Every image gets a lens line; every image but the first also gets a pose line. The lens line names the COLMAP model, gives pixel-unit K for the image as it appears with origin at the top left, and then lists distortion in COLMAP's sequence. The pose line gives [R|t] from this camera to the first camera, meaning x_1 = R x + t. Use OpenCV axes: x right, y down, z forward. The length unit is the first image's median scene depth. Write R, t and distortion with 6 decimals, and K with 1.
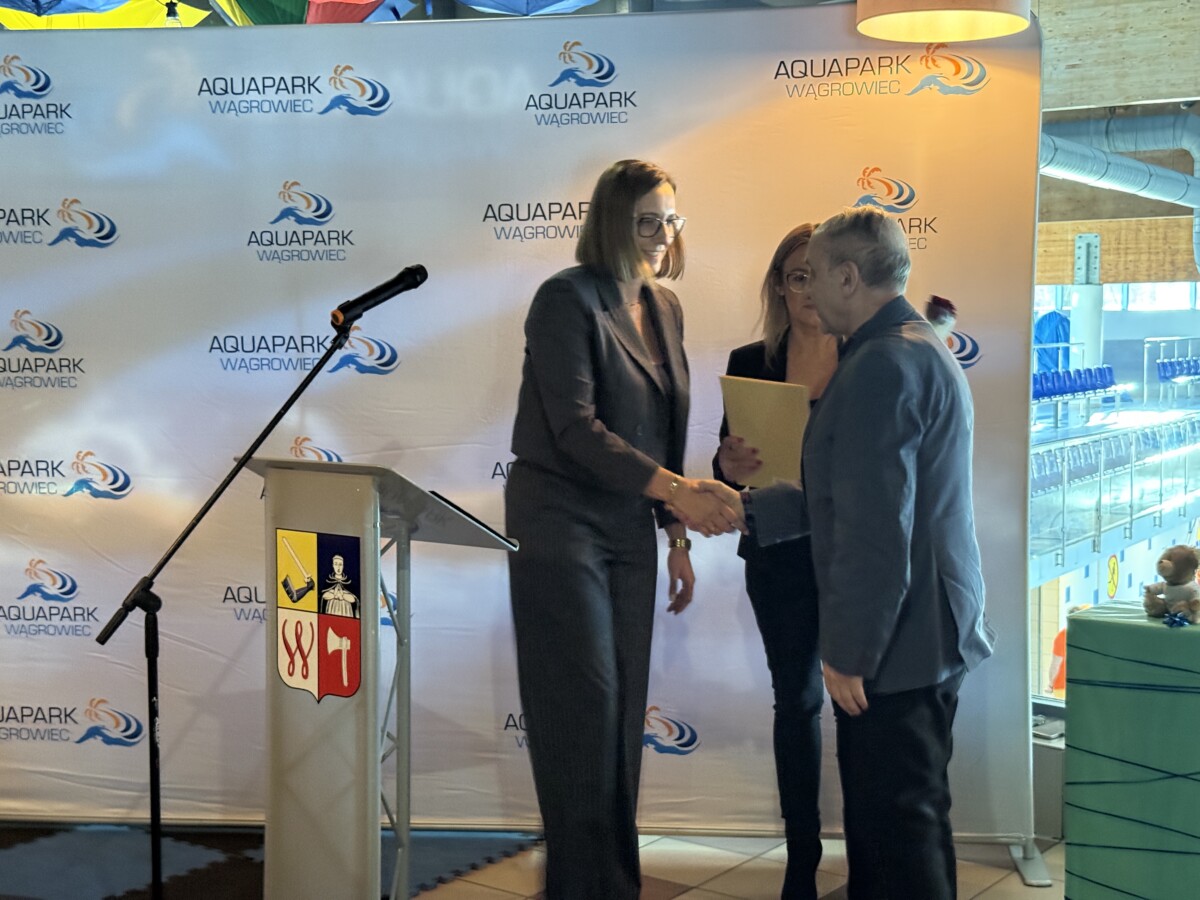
lens RADIAL K [[1698.3, 0, 604.5], [0, 1698.3, 452.1], [0, 0, 1]] dist [0.203262, -0.445641]
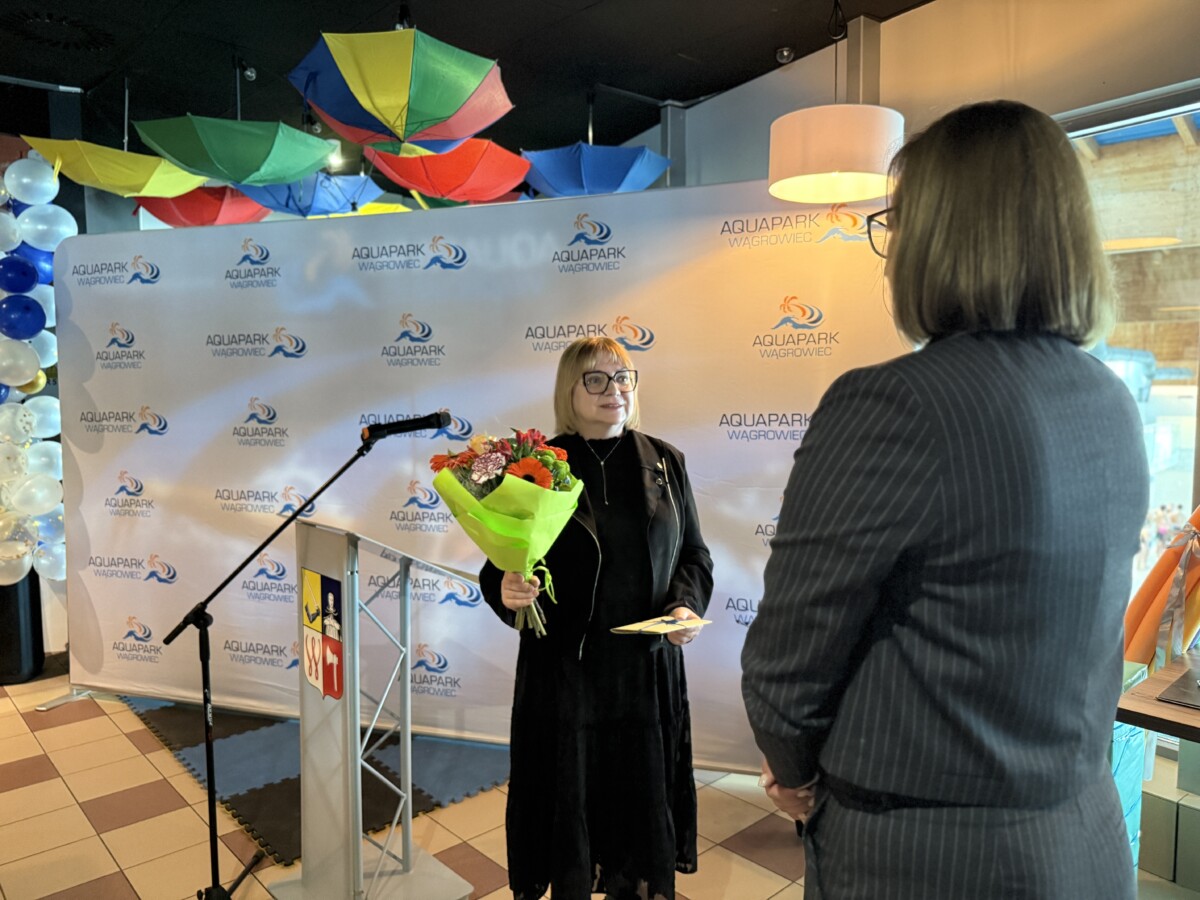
lens RADIAL K [[853.8, 0, 599.3], [0, 853.8, 456.4], [0, 0, 1]] dist [0.101631, -0.151594]
pose [[0.982613, 0.014384, -0.185107, 0.131391], [-0.012474, 0.999856, 0.011477, -0.042902], [0.185246, -0.008969, 0.982651, 0.286487]]
